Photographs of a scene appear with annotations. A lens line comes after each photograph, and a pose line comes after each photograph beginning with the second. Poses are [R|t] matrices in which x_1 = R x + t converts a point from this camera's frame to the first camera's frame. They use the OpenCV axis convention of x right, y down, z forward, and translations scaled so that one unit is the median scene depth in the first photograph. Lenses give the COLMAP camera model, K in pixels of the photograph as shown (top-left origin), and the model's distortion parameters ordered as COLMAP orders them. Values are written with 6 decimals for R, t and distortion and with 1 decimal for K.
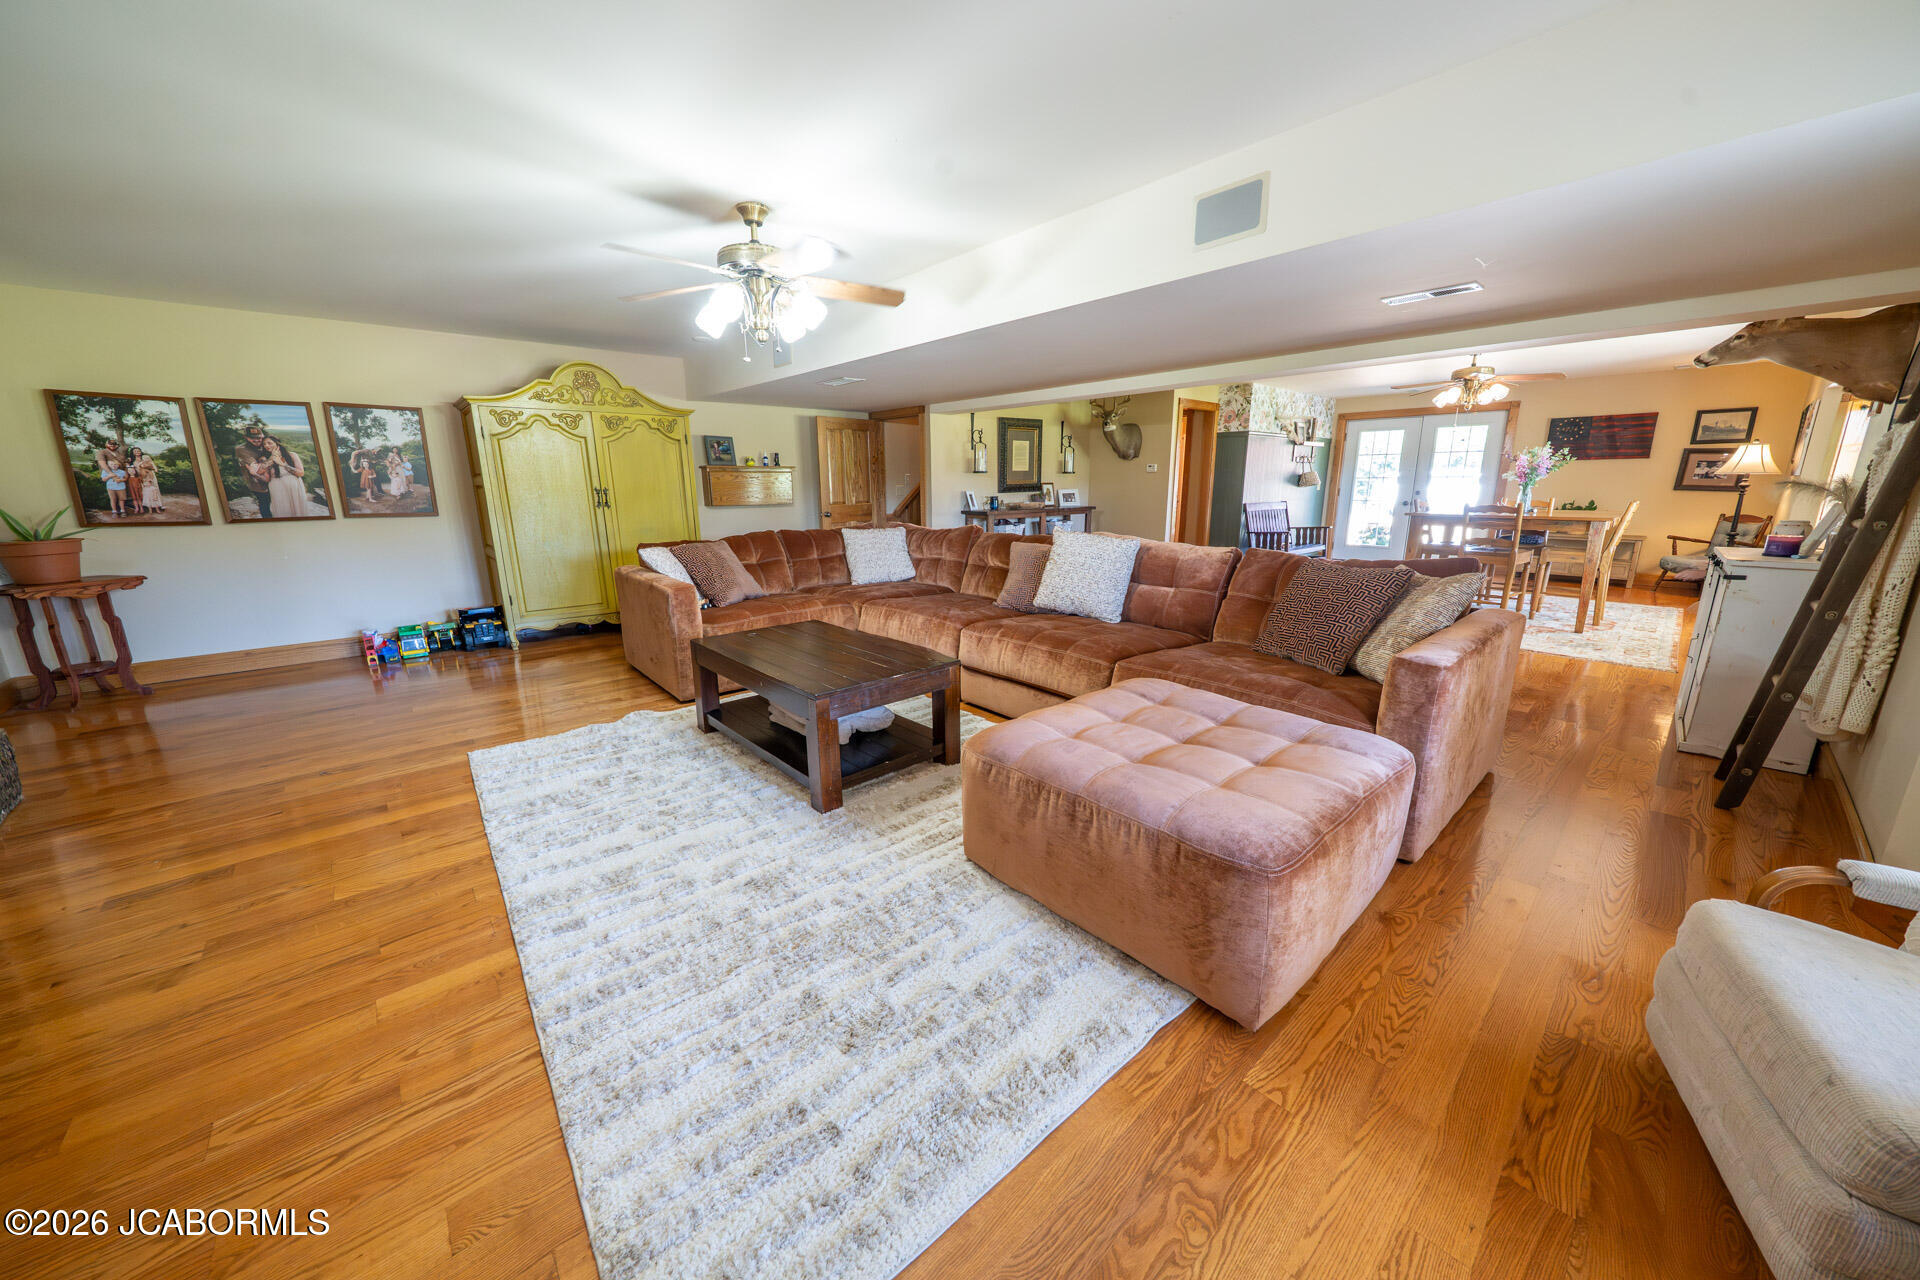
lens RADIAL K [[662.1, 0, 957.2], [0, 662.1, 639.5], [0, 0, 1]] dist [-0.001555, -0.000077]
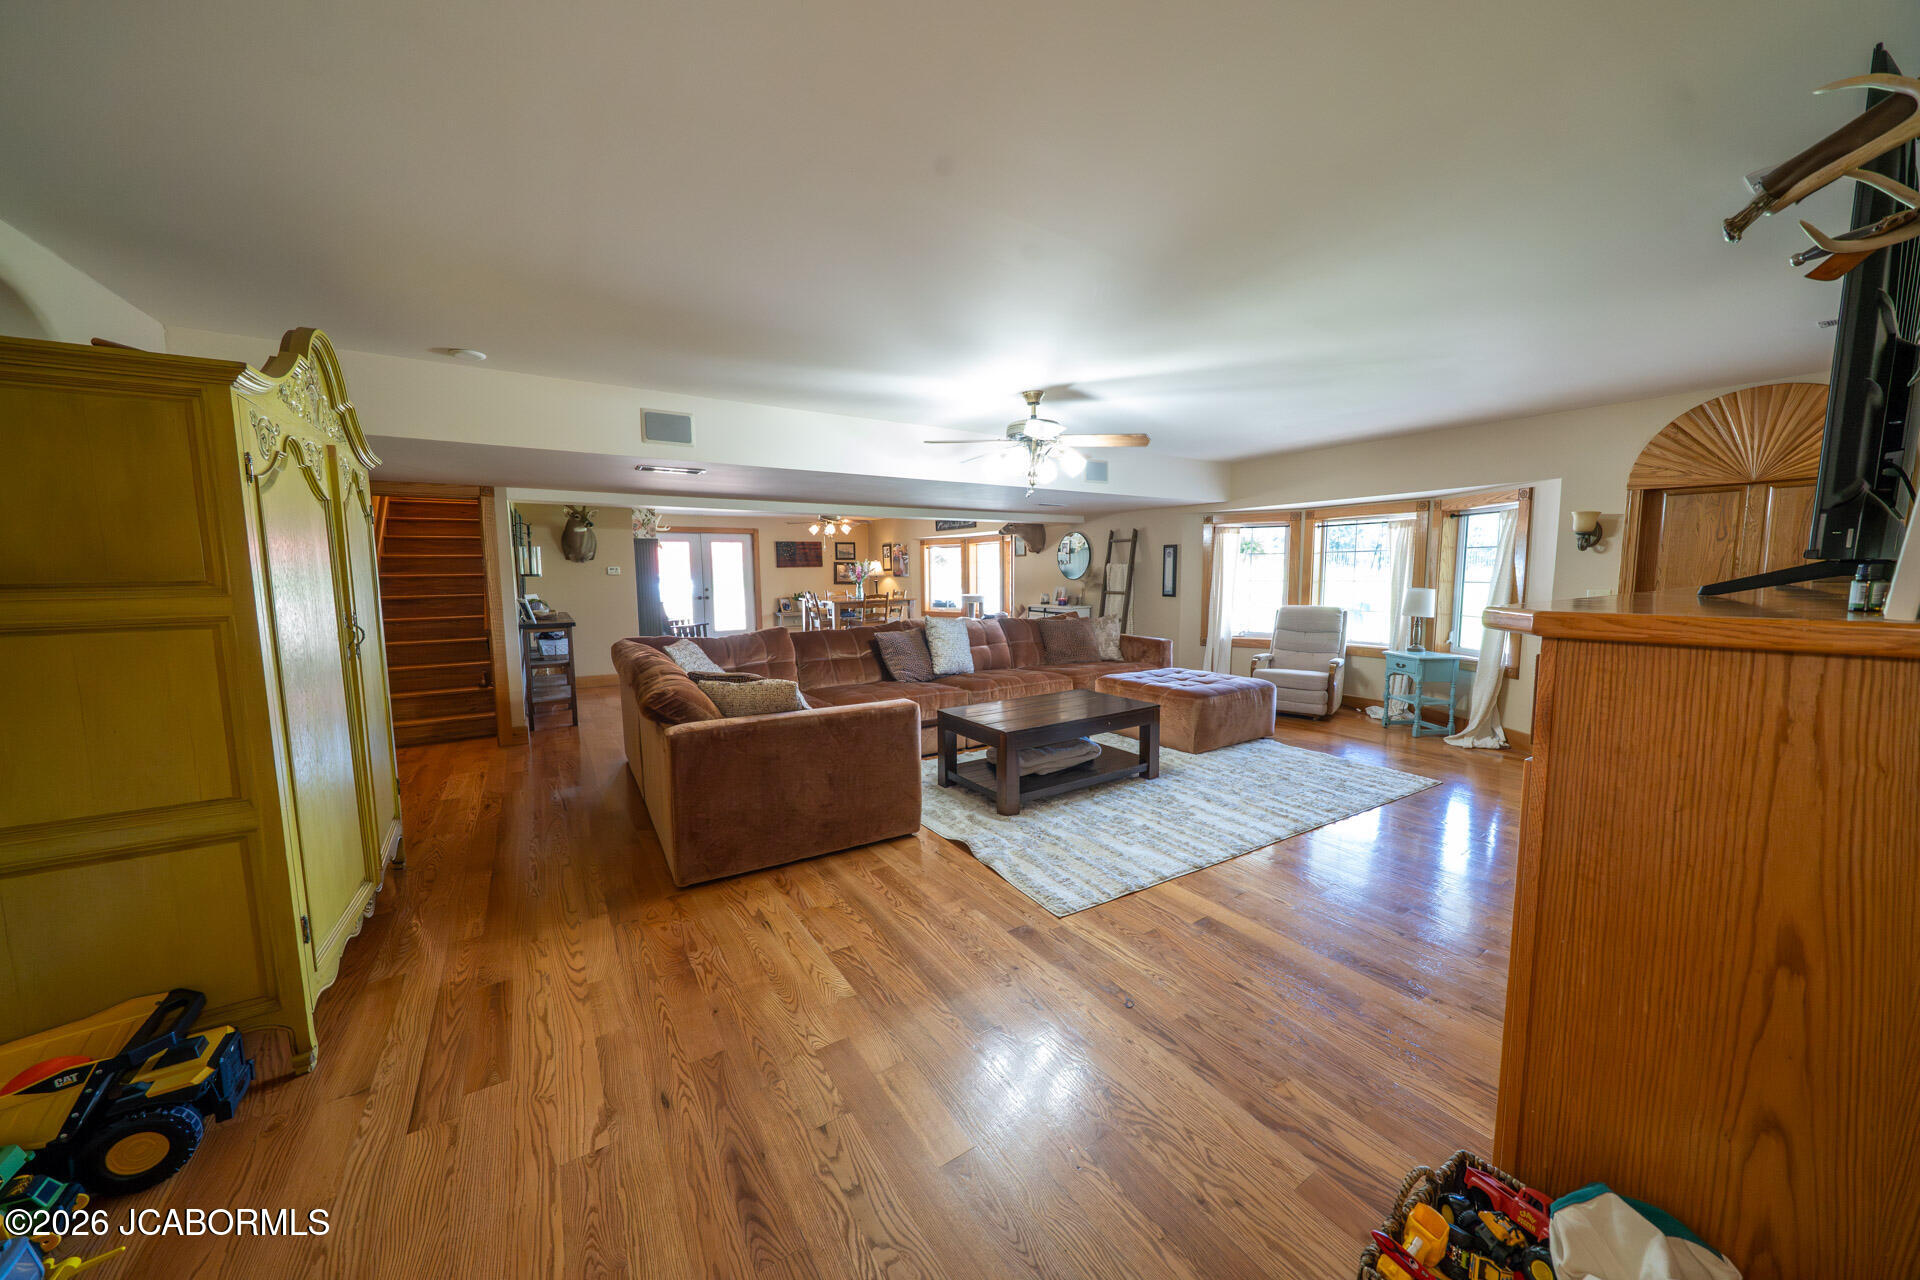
lens RADIAL K [[662.1, 0, 957.2], [0, 662.1, 639.5], [0, 0, 1]] dist [-0.001555, -0.000077]
pose [[0.164021, -0.094952, 0.981876, -1.217769], [0.233952, 0.970703, 0.054790, -0.189183], [-0.958313, 0.220725, 0.181430, 0.715009]]
